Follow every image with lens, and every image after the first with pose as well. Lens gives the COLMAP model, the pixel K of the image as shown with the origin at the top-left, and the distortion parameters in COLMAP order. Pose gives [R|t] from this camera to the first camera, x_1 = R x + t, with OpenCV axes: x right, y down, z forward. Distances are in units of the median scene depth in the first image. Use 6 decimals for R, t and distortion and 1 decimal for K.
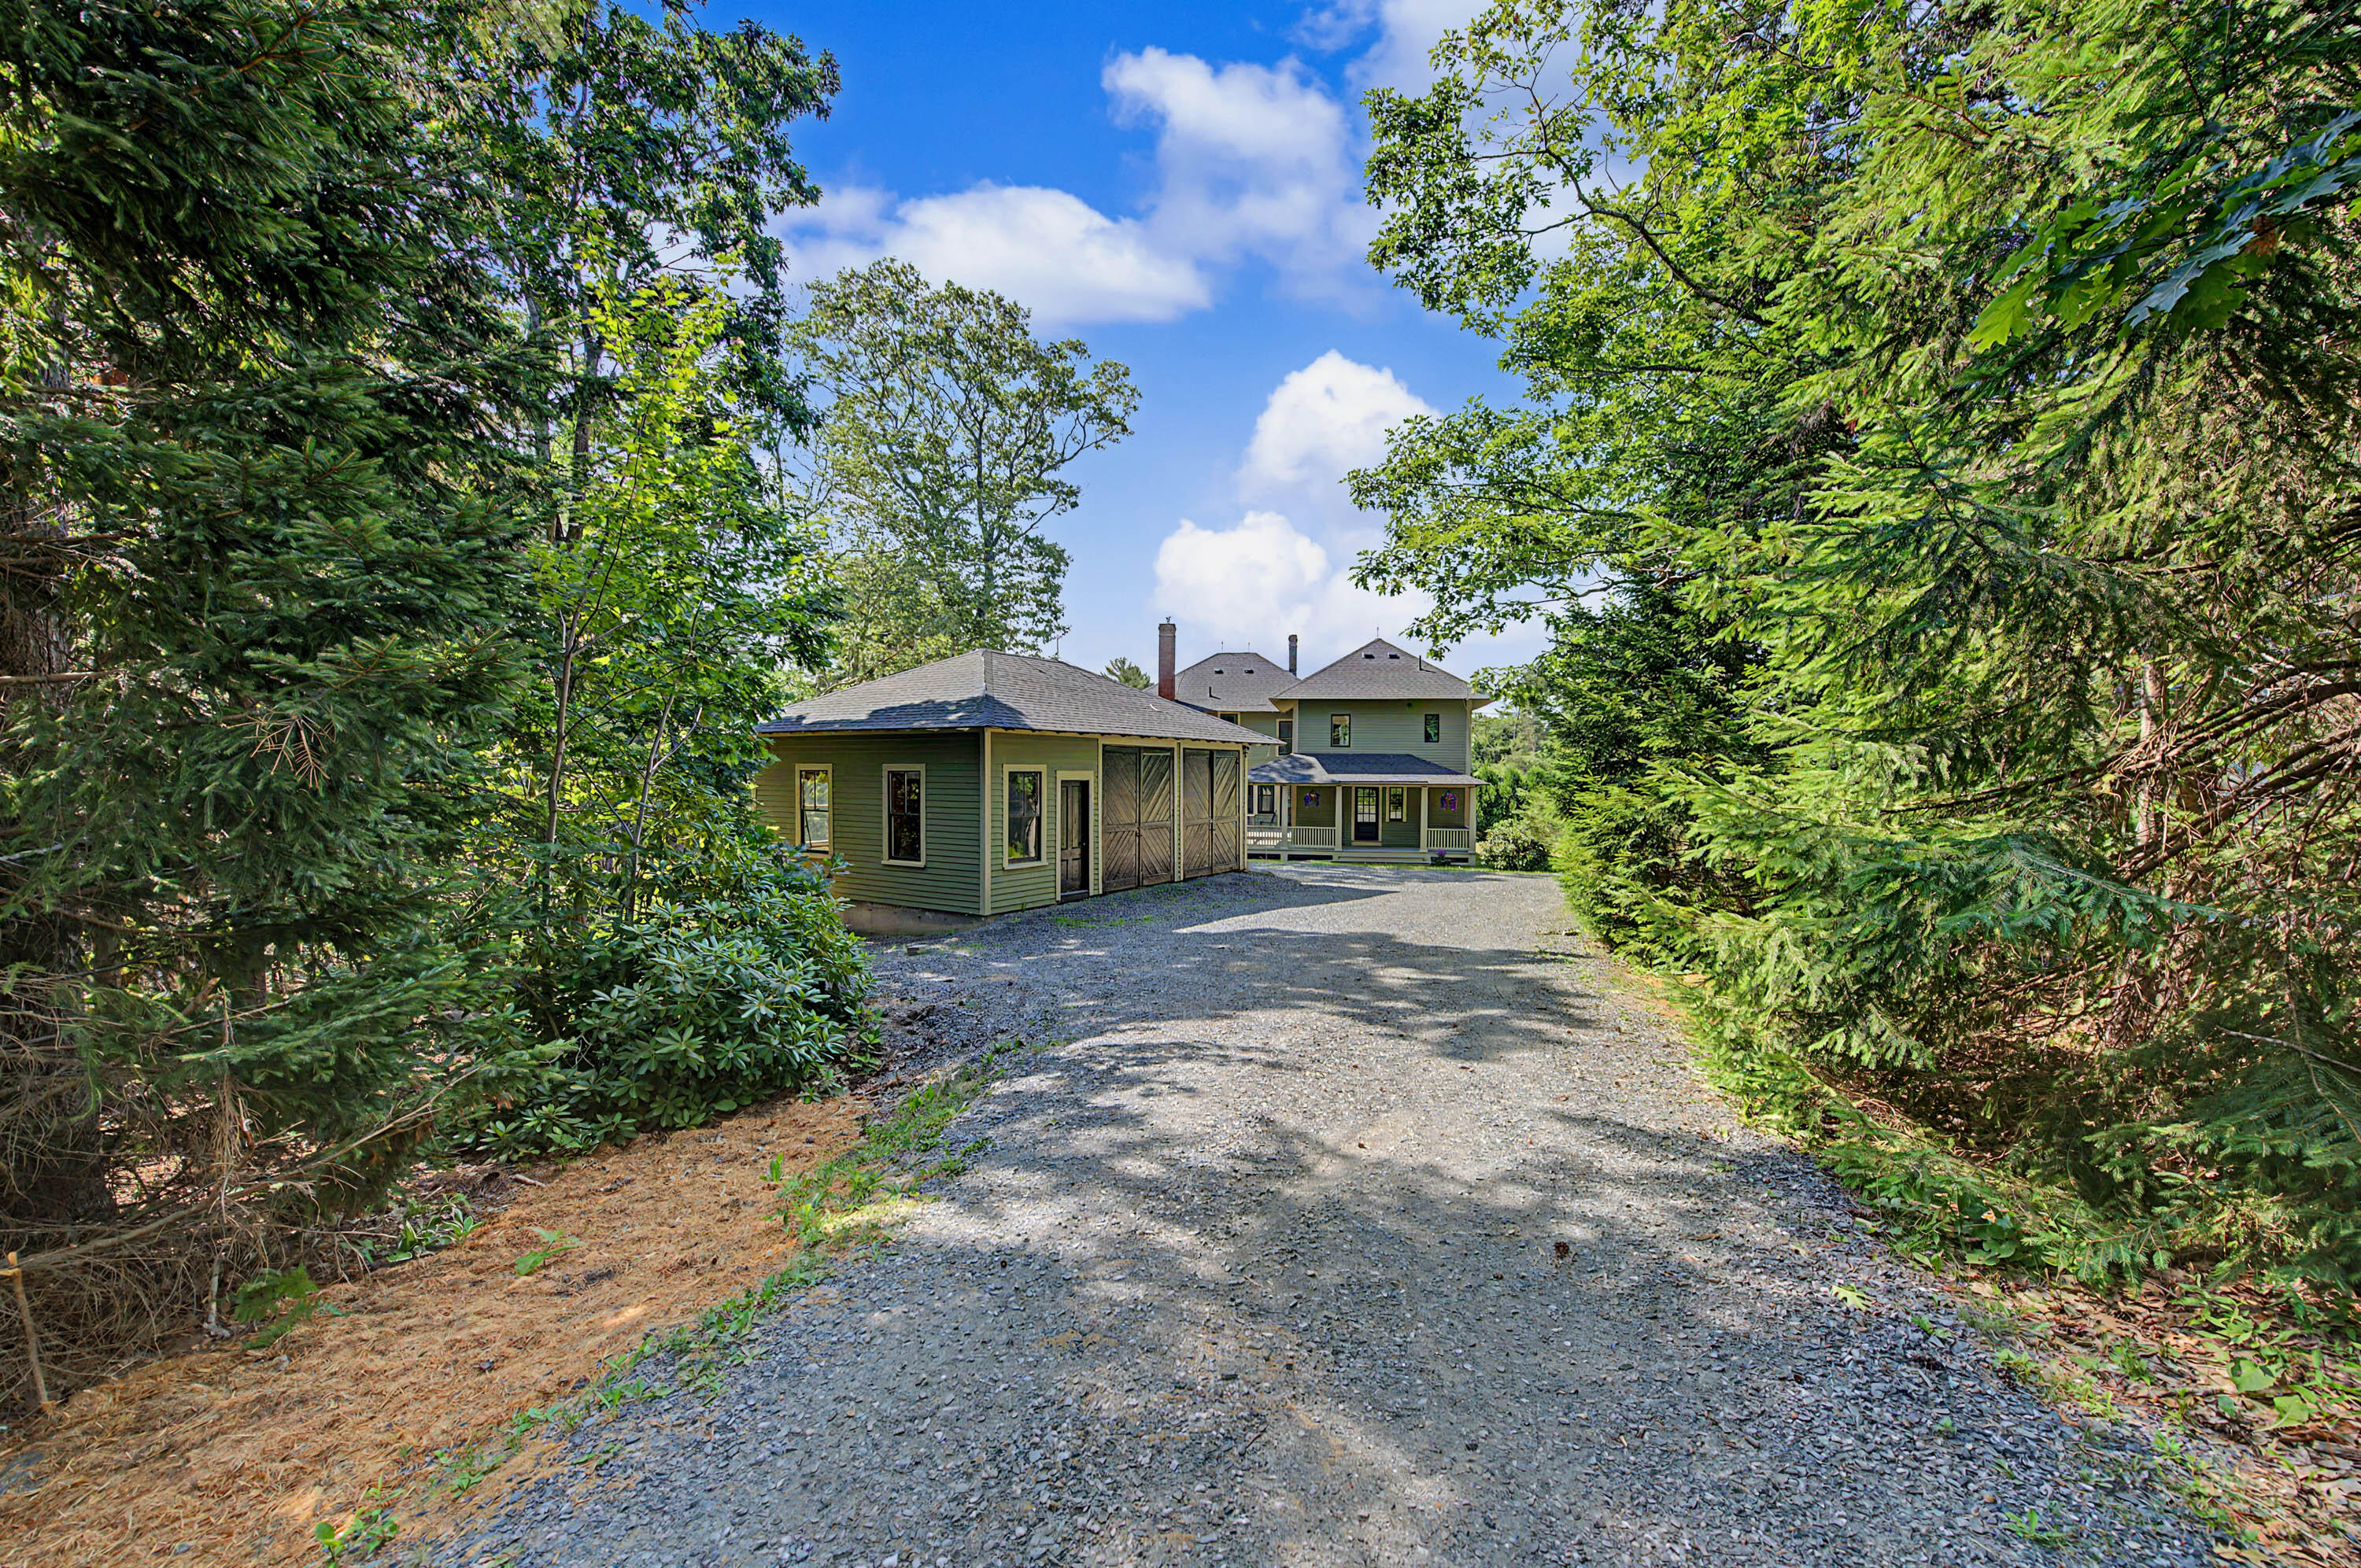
lens RADIAL K [[948.8, 0, 1179.0], [0, 948.8, 782.7], [0, 0, 1]] dist [-0.002511, -0.000059]
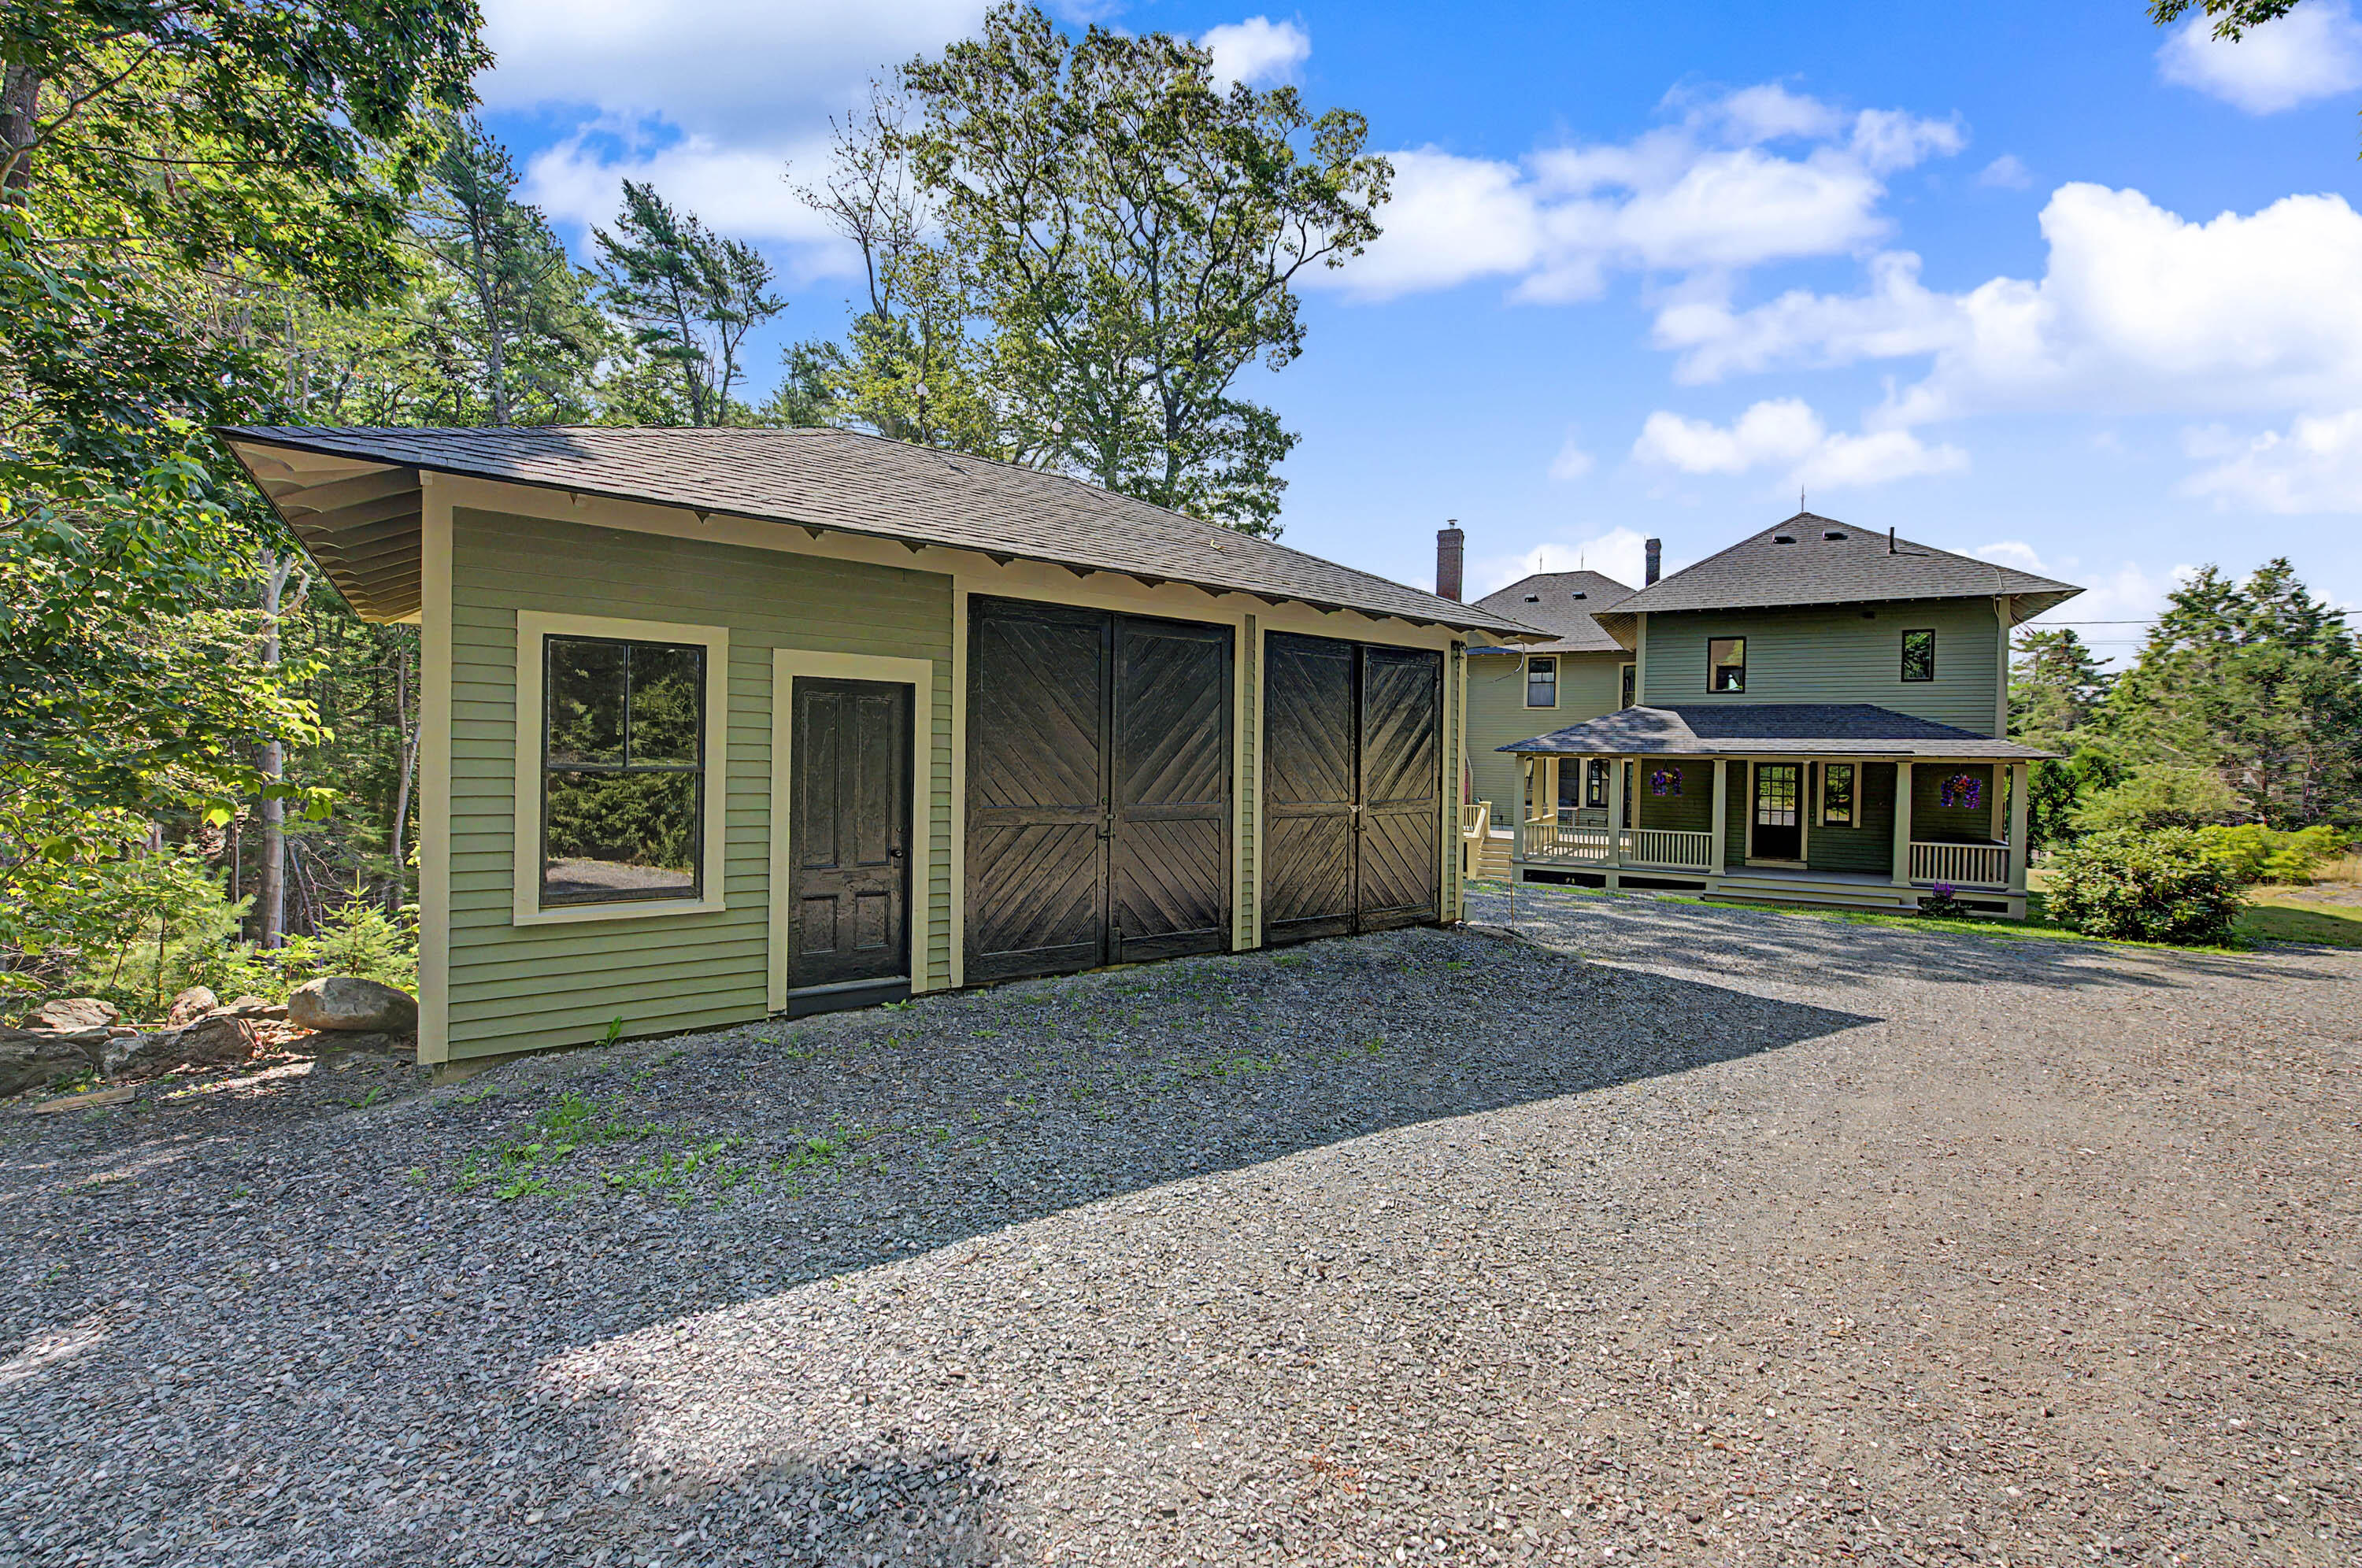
lens RADIAL K [[949.3, 0, 1186.7], [0, 949.3, 775.1], [0, 0, 1]] dist [-0.002511, -0.000059]
pose [[0.934122, 0.014861, -0.356644, 0.073670], [-0.015243, 0.999882, 0.001740, 0.016251], [0.356628, 0.003811, 0.934239, 0.361979]]
